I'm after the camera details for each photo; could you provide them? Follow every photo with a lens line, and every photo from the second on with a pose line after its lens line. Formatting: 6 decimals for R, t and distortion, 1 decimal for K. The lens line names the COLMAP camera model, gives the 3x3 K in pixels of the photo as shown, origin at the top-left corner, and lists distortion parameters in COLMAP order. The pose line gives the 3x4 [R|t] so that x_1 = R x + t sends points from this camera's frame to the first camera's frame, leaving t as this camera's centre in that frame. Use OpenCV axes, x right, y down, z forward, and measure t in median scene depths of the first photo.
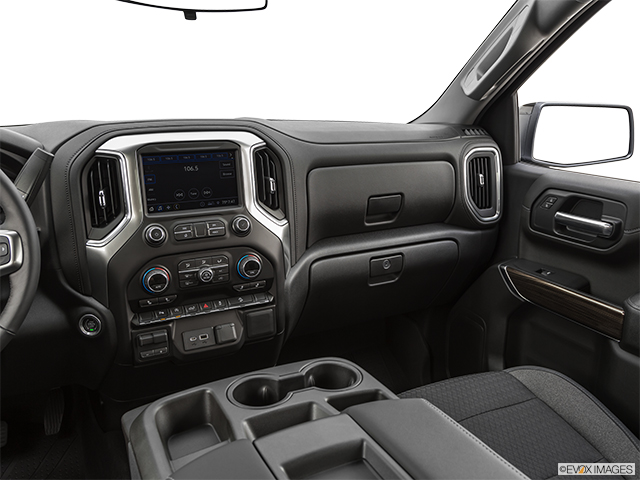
lens RADIAL K [[537.1, 0, 317.4], [0, 537.1, 241.5], [0, 0, 1]] dist [-0.016925, 0.011031]
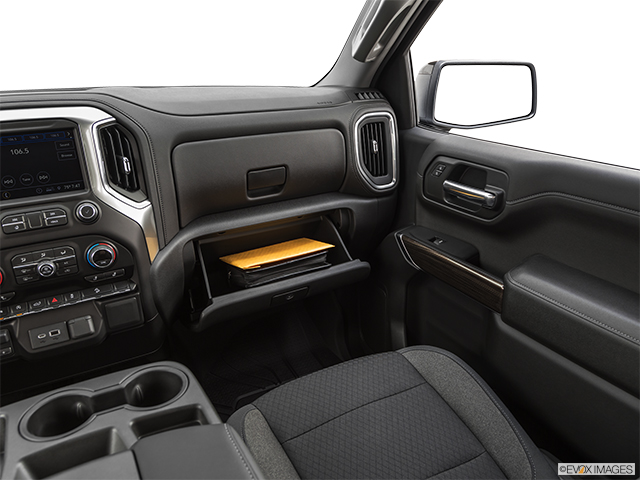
lens RADIAL K [[473.5, 0, 318.2], [0, 473.5, 239.6], [0, 0, 1]] dist [-0.007083, -0.003088]
pose [[0.998896, -0.036047, 0.030111, 0.208566], [0.032604, 0.993626, 0.107908, -0.052979], [-0.033809, -0.106807, 0.993705, 0.167398]]
